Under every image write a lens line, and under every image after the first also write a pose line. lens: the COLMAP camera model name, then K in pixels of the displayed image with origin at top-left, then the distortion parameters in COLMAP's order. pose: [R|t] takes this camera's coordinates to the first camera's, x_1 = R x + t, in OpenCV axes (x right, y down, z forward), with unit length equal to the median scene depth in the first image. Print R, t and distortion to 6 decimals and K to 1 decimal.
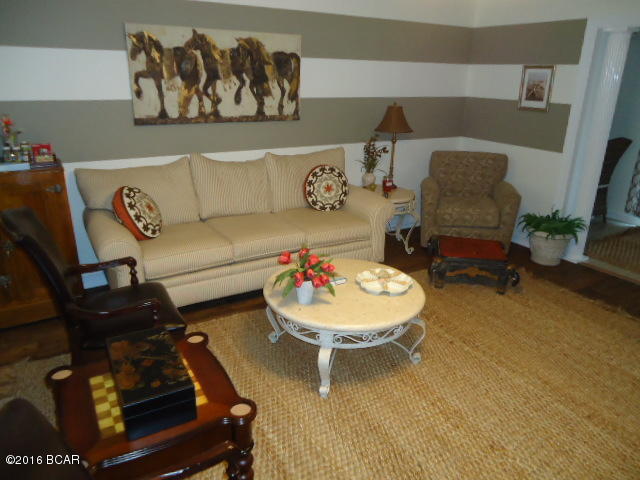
lens RADIAL K [[470.7, 0, 320.2], [0, 470.7, 238.9], [0, 0, 1]] dist [-0.000364, 0.000889]
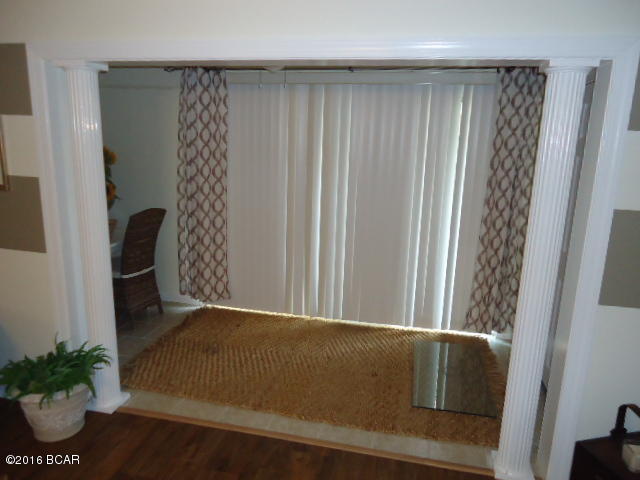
lens RADIAL K [[470.7, 0, 319.8], [0, 470.7, 240.2], [0, 0, 1]] dist [-0.000364, 0.000889]
pose [[0.696296, -0.149243, 0.702067, 0.324933], [0.220781, 0.975254, -0.011650, -0.110134], [-0.682955, 0.163115, 0.712015, 0.301297]]
